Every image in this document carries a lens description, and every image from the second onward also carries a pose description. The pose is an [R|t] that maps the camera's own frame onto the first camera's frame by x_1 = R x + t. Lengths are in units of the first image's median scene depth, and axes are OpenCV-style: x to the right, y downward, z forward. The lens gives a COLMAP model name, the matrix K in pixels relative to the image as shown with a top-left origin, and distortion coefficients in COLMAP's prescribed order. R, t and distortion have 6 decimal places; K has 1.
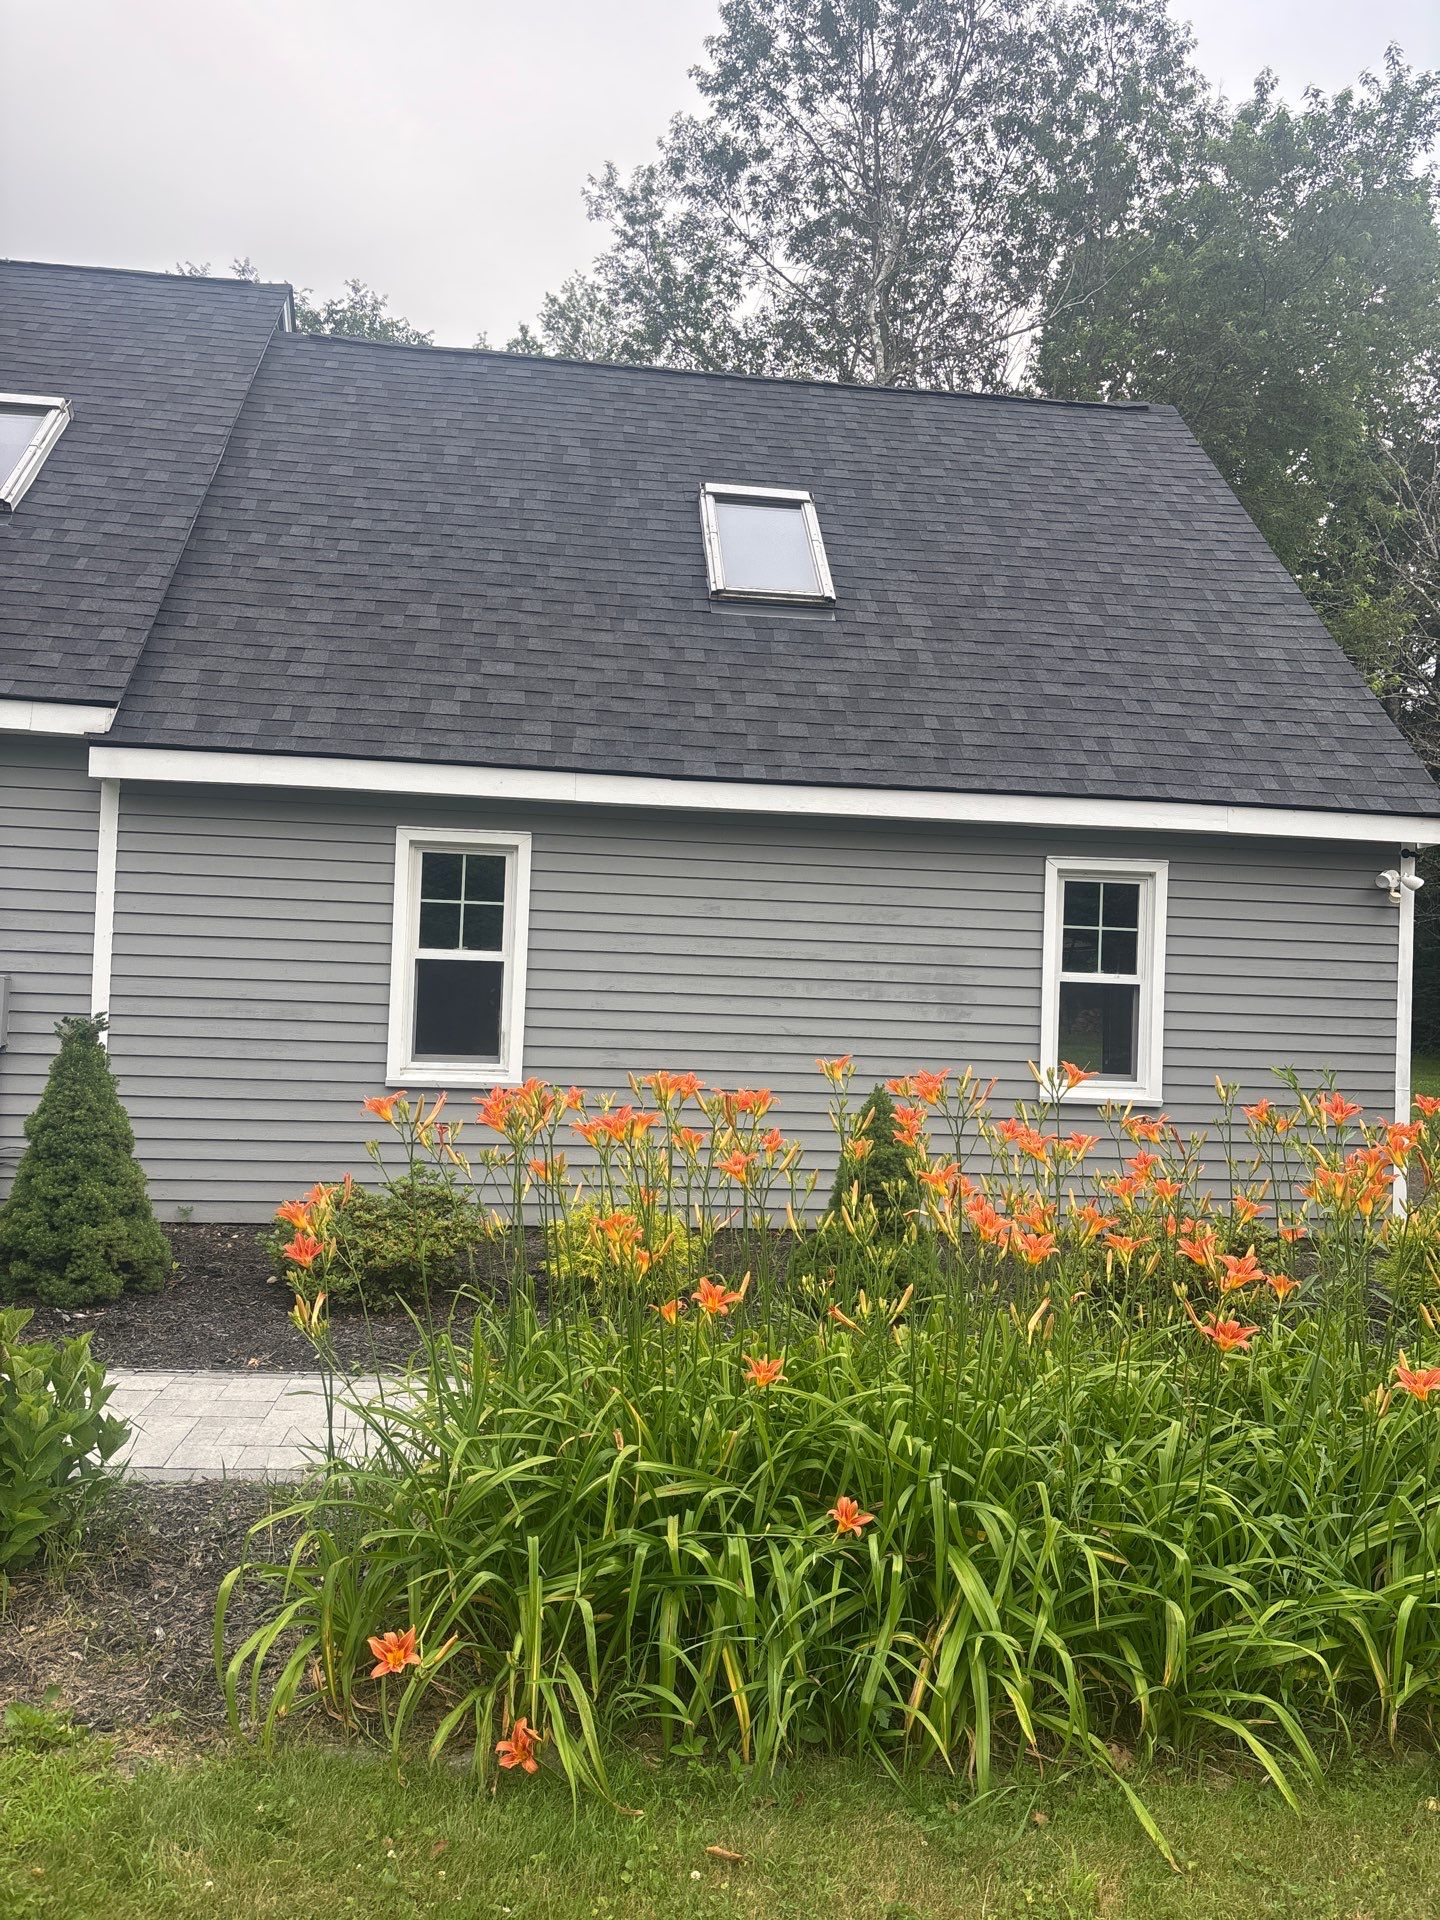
lens RADIAL K [[1448.3, 0, 716.3], [0, 1448.3, 954.8], [0, 0, 1]] dist [0.061357, -0.063490]
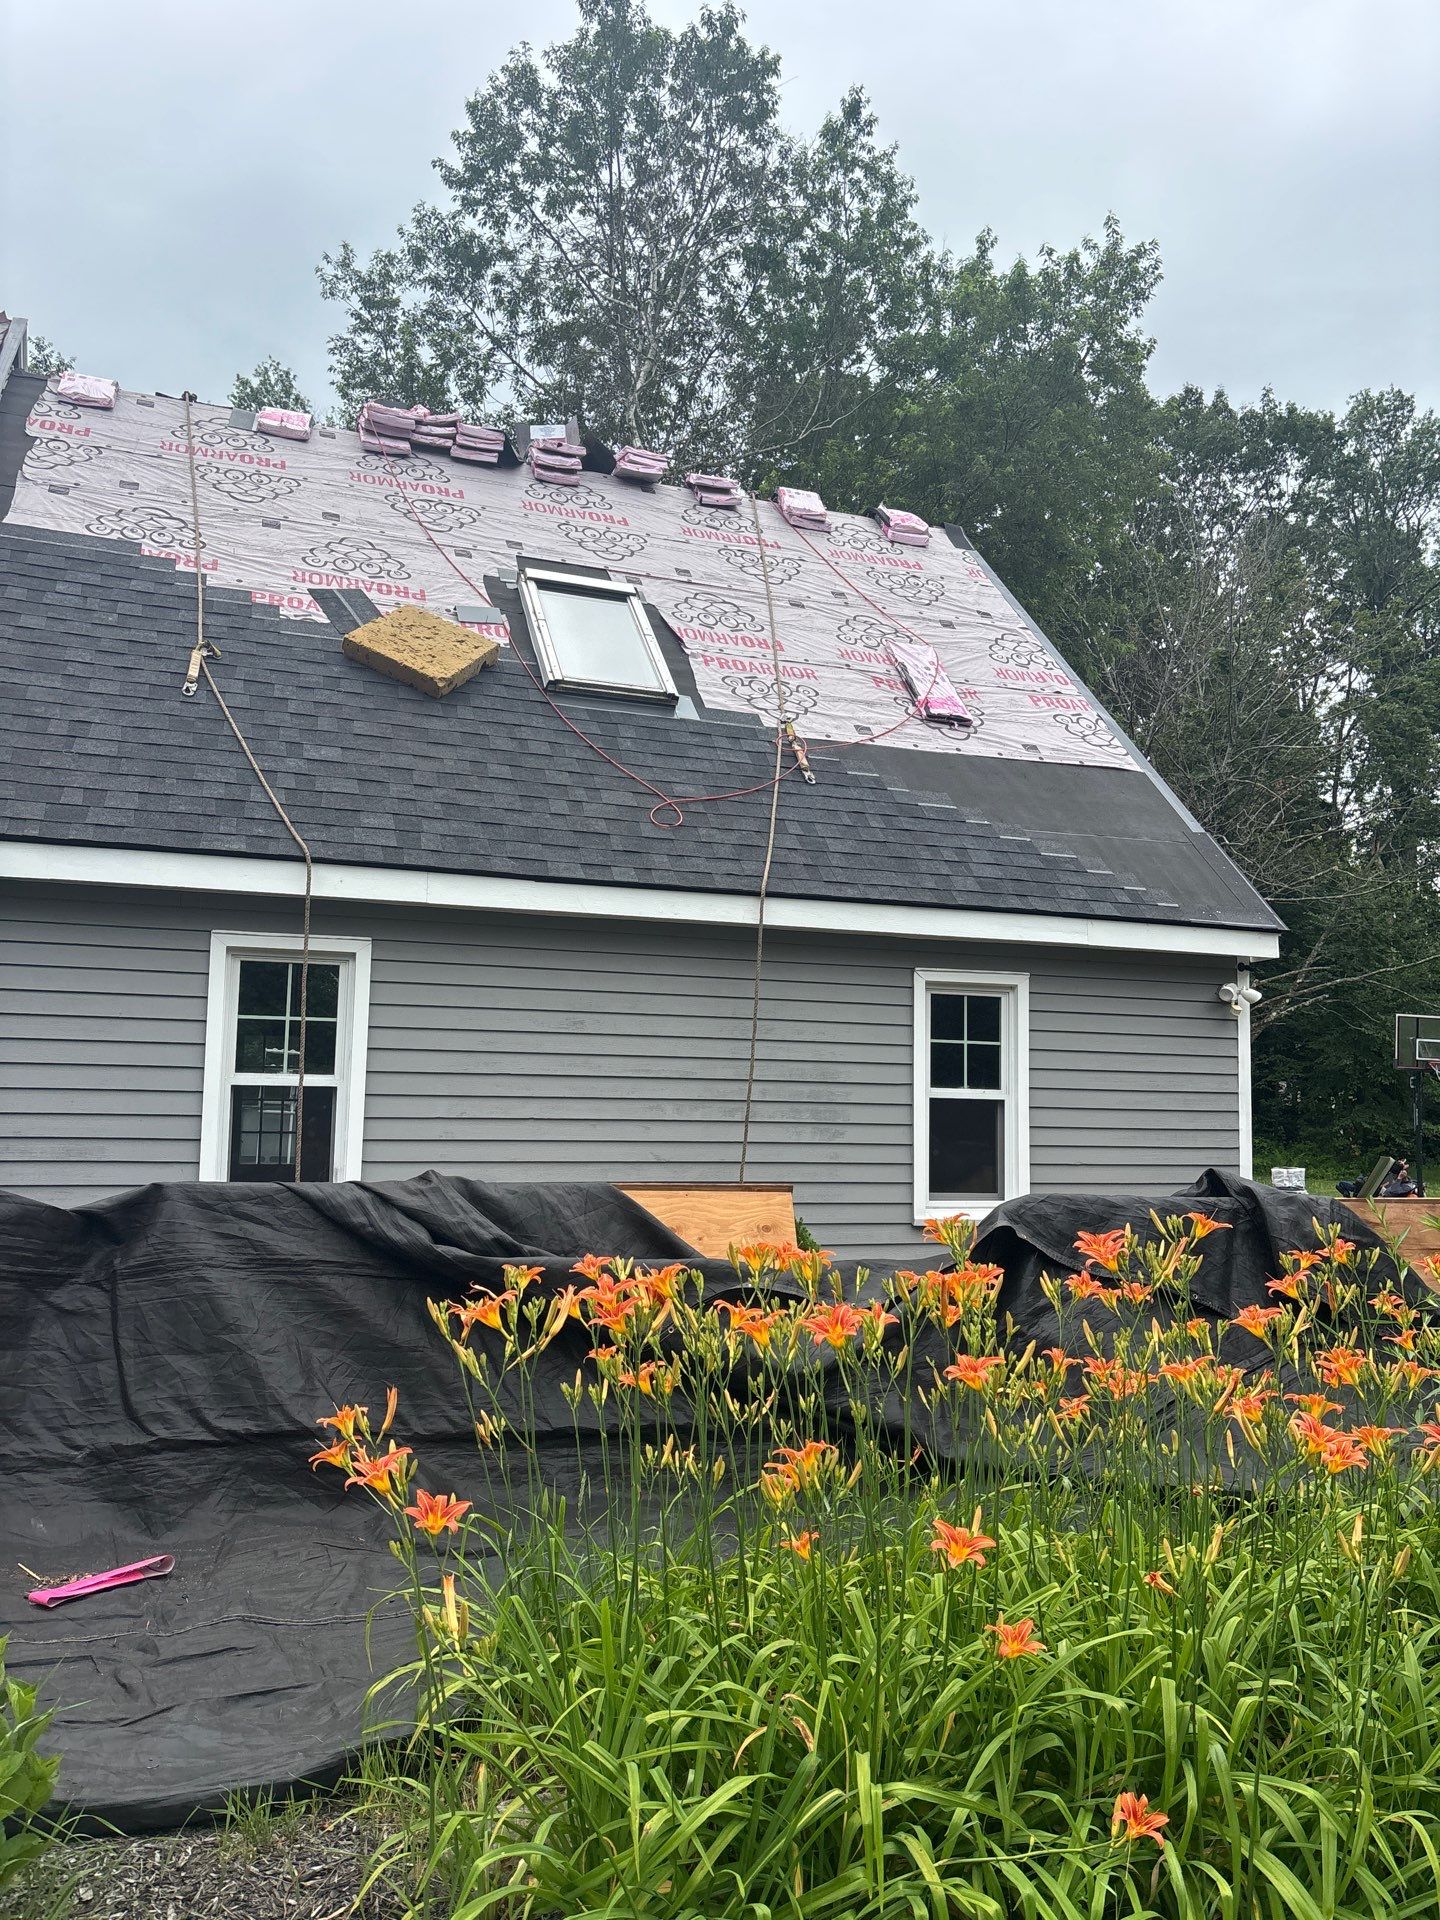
lens RADIAL K [[1448.3, 0, 725.7], [0, 1448.3, 971.7], [0, 0, 1]] dist [0.061357, -0.063490]
pose [[0.974680, 0.003715, 0.223576, -0.114009], [0.009716, 0.998214, -0.058944, -0.010128], [-0.223395, 0.059623, 0.972903, 0.094103]]
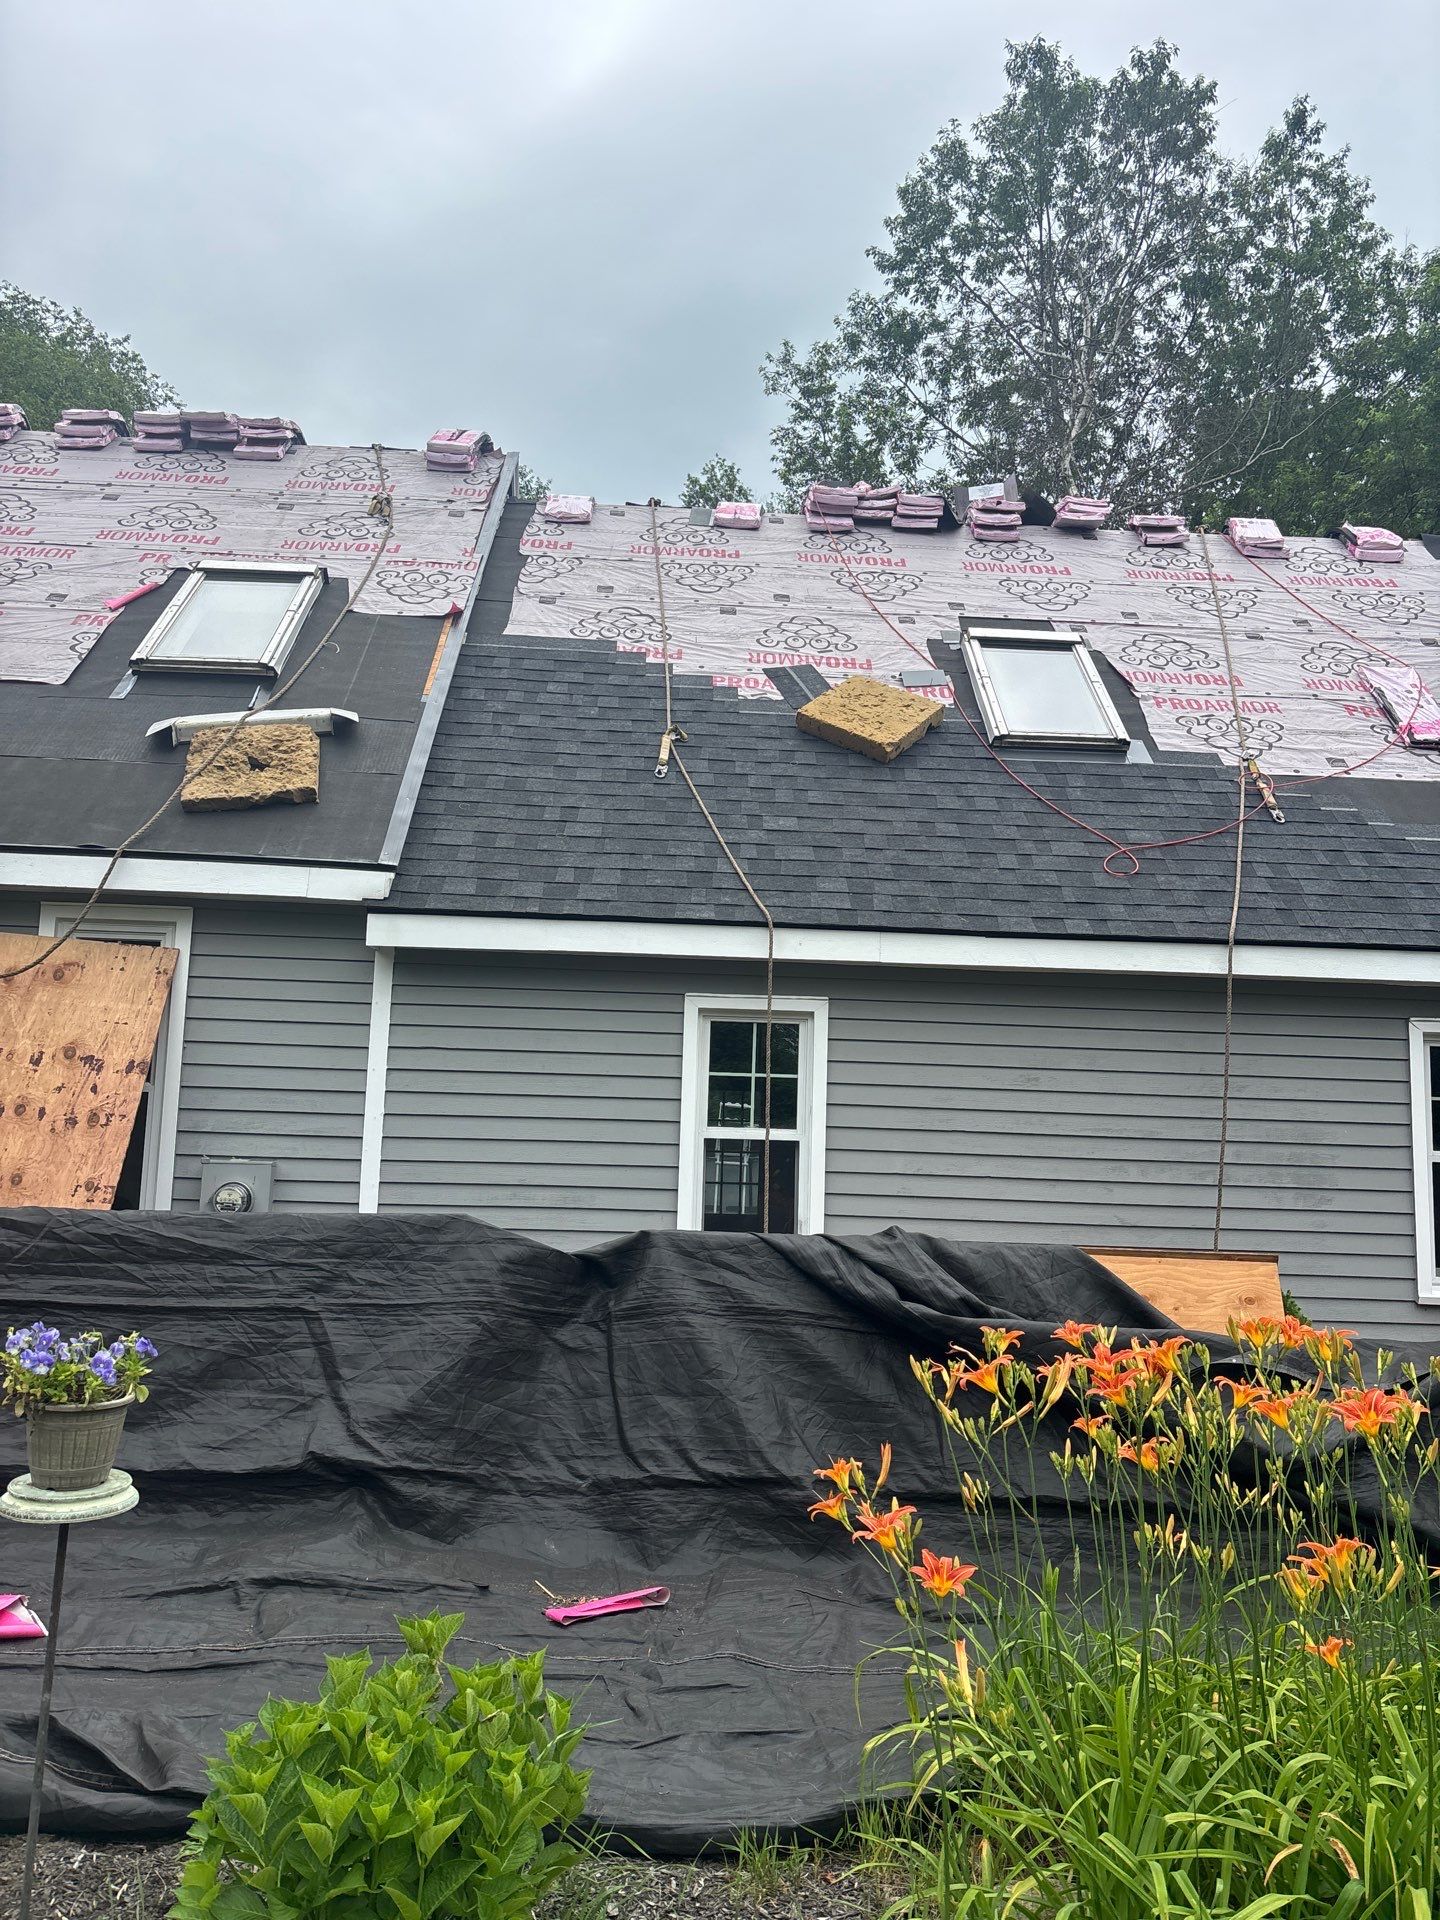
lens RADIAL K [[1448.3, 0, 728.0], [0, 1448.3, 964.3], [0, 0, 1]] dist [0.061357, -0.063490]
pose [[0.997392, -0.014068, -0.070796, -0.124830], [0.006659, 0.994574, -0.103823, -0.011419], [0.071873, 0.103080, 0.992073, 0.091564]]
